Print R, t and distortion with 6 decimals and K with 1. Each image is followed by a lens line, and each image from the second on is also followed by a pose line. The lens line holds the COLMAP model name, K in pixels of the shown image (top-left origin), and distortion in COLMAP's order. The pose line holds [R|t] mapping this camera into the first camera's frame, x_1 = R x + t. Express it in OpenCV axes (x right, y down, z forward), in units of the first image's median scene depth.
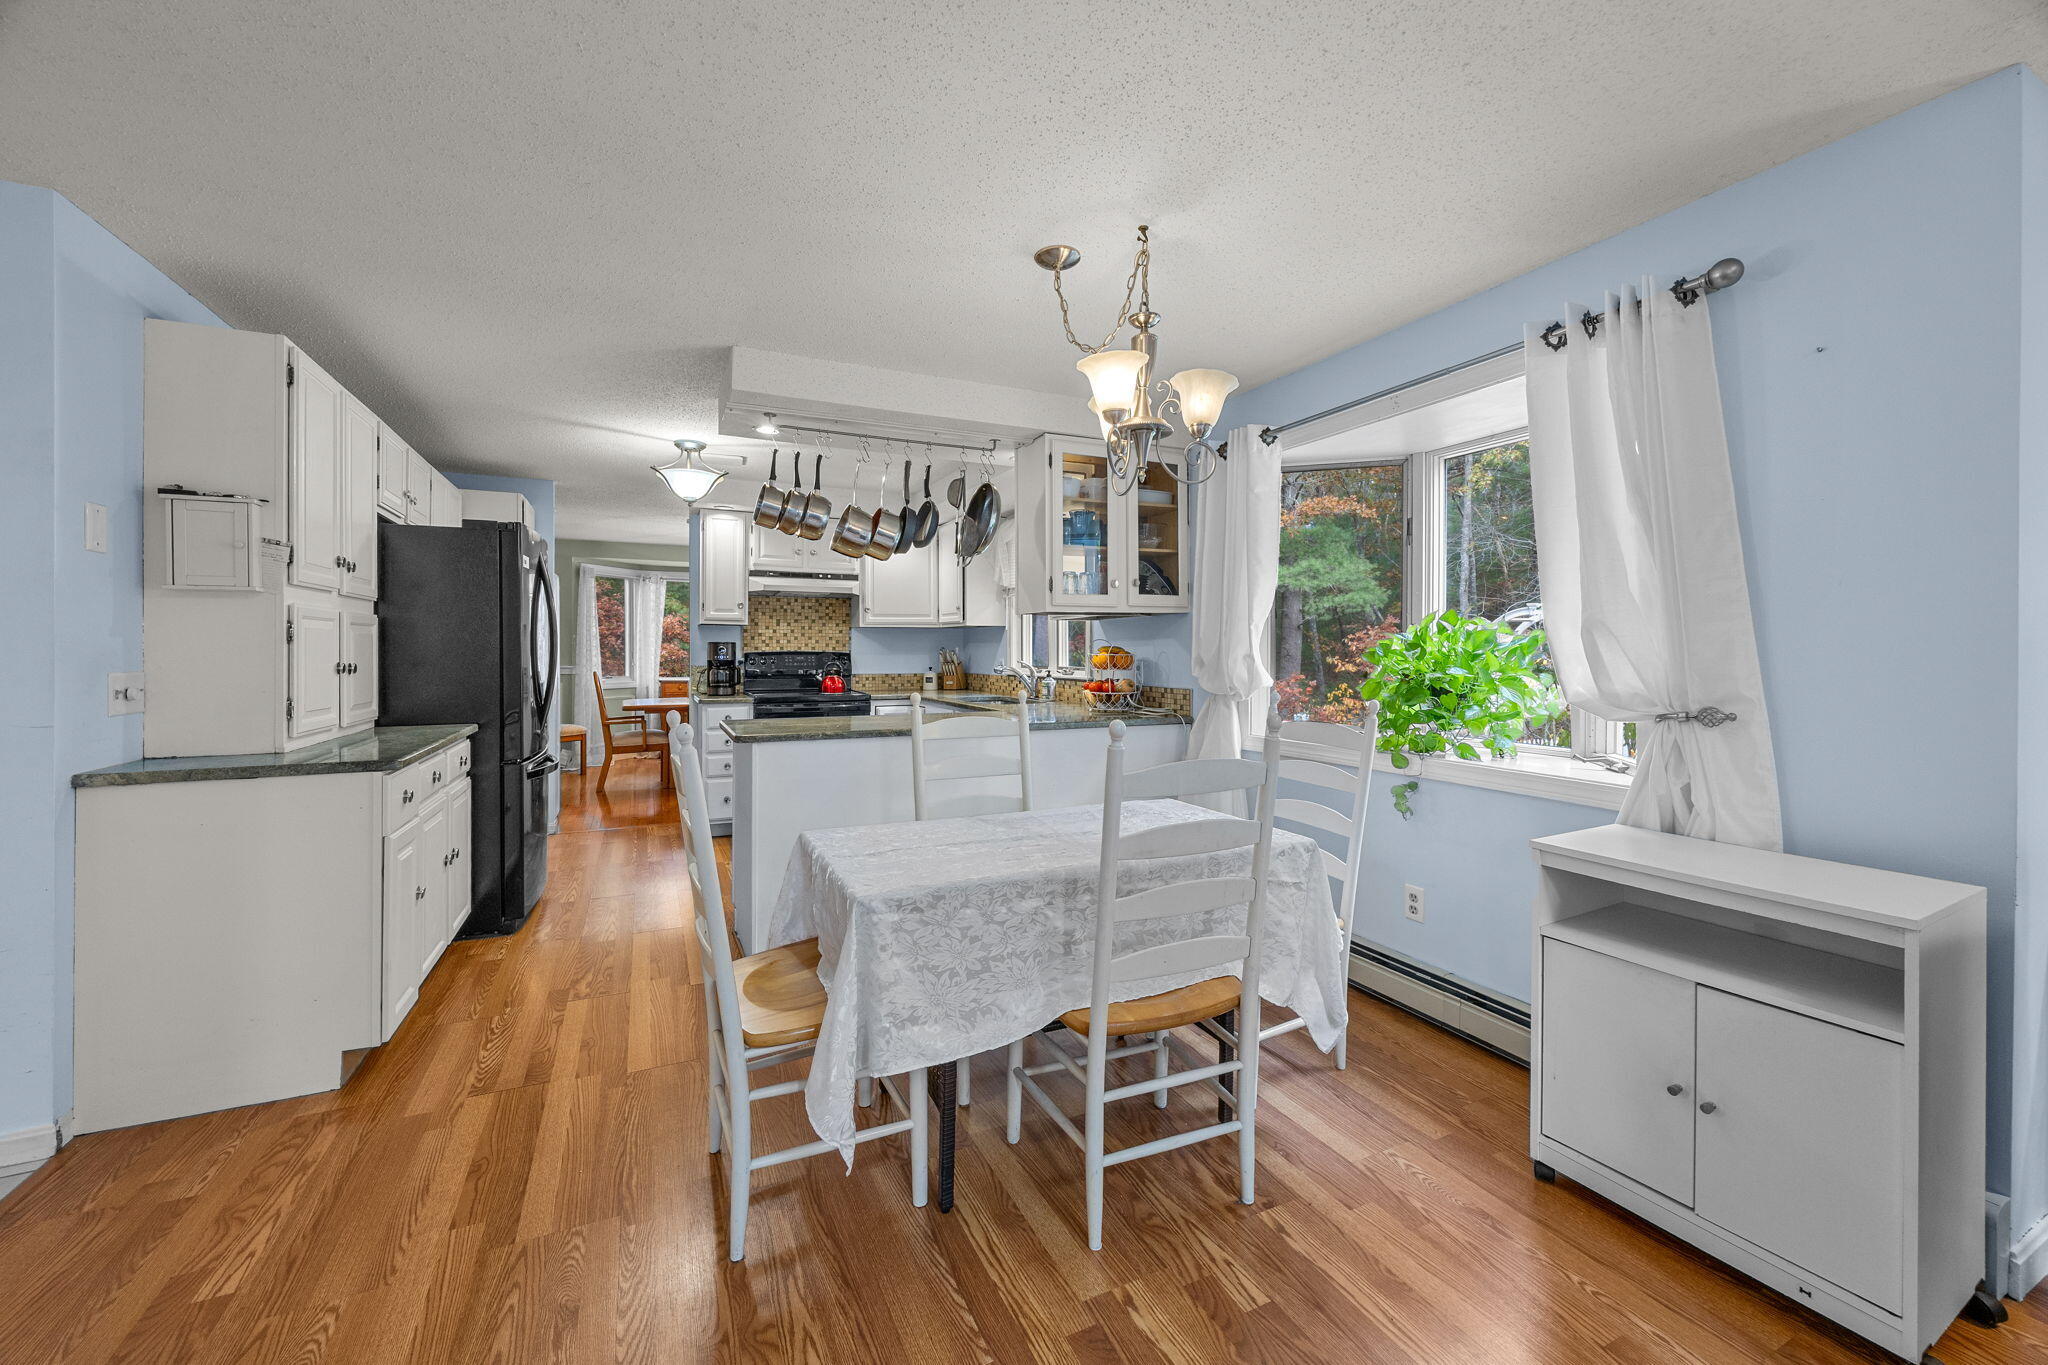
lens RADIAL K [[794.0, 0, 1016.7], [0, 794.0, 650.6], [0, 0, 1]] dist [-0.000754, -0.000013]
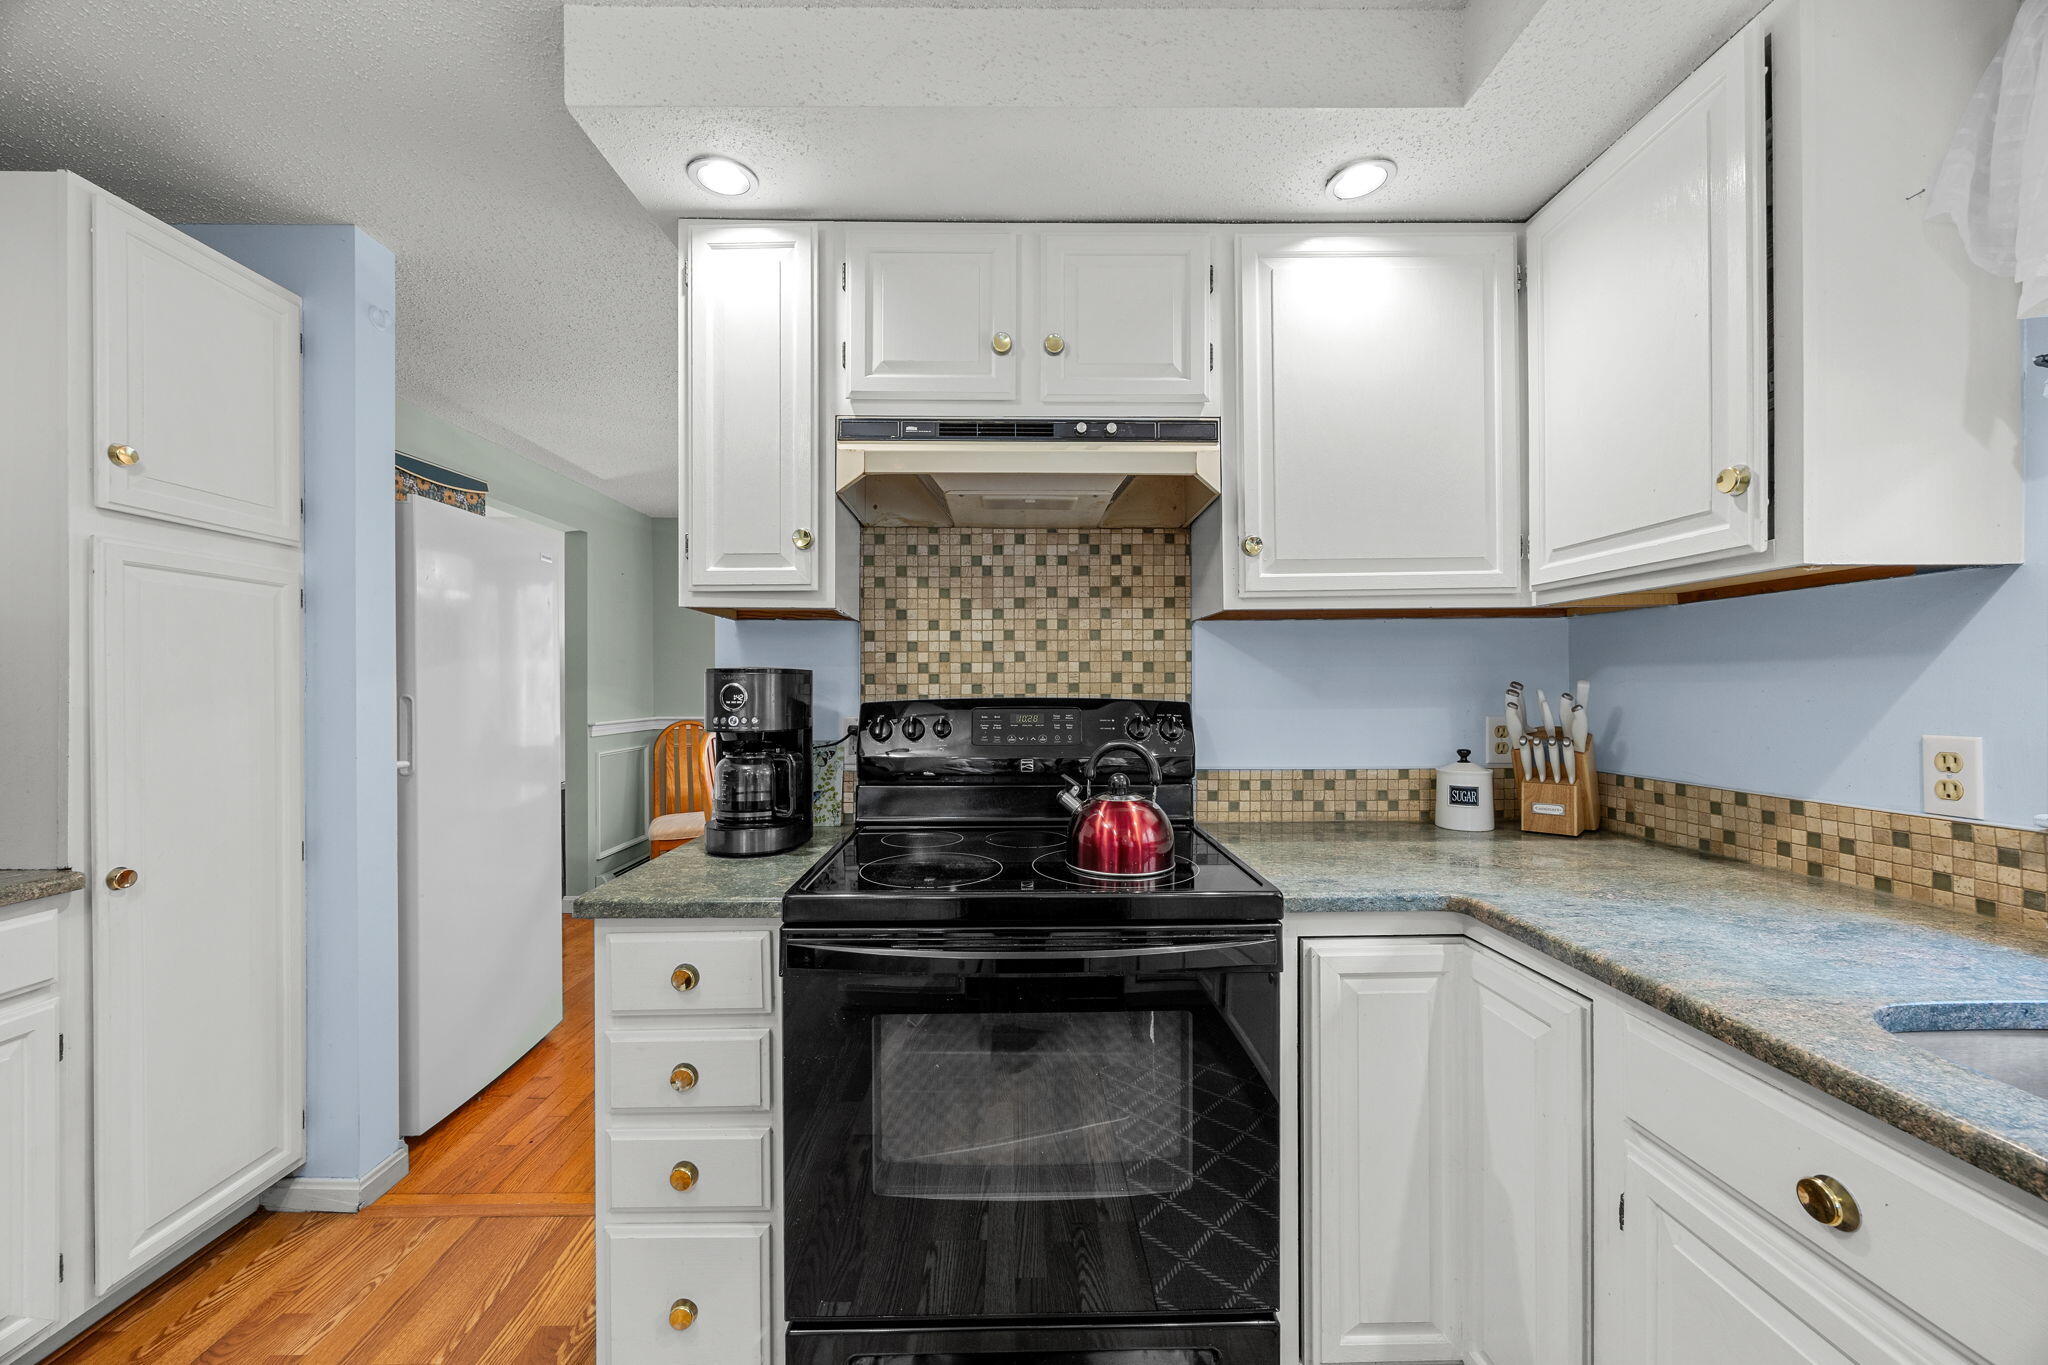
lens RADIAL K [[777.8, 0, 1019.4], [0, 777.8, 685.4], [0, 0, 1]] dist [-0.003325, -0.000052]
pose [[0.912579, -0.005040, -0.408870, -0.154072], [0.003637, 0.999985, -0.004207, -0.002604], [0.408885, 0.002352, 0.912583, 0.734789]]
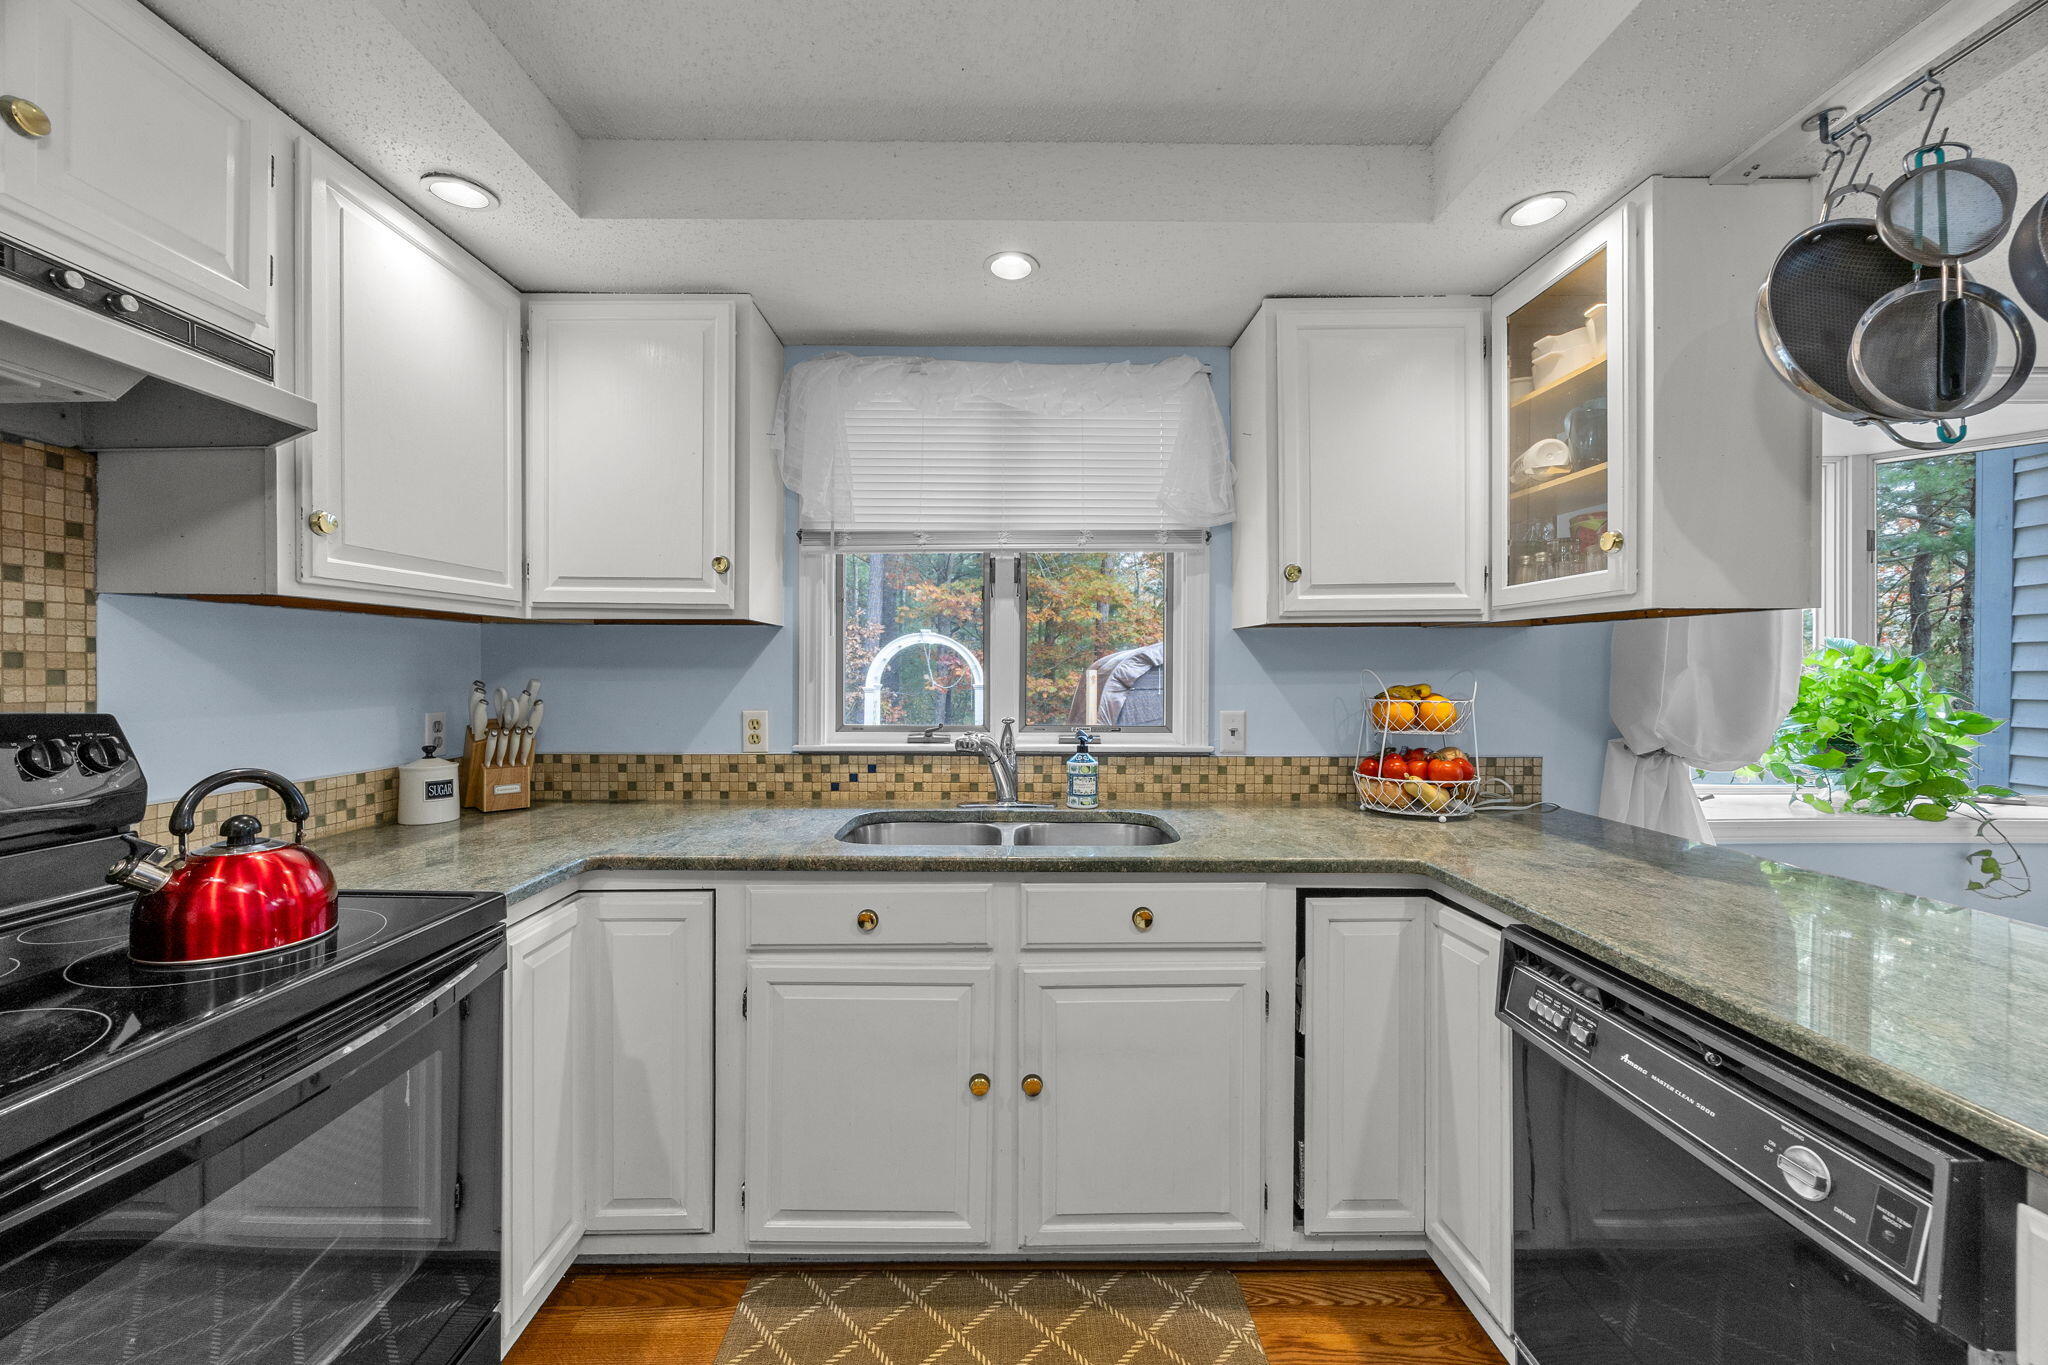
lens RADIAL K [[783.6, 0, 1008.8], [0, 783.6, 678.3], [0, 0, 1]] dist [-0.001923, -0.000031]
pose [[0.423056, -0.006190, 0.906082, -0.313495], [-0.002058, 0.999968, 0.007792, -0.008882], [-0.906101, -0.005161, 0.423030, 0.735184]]
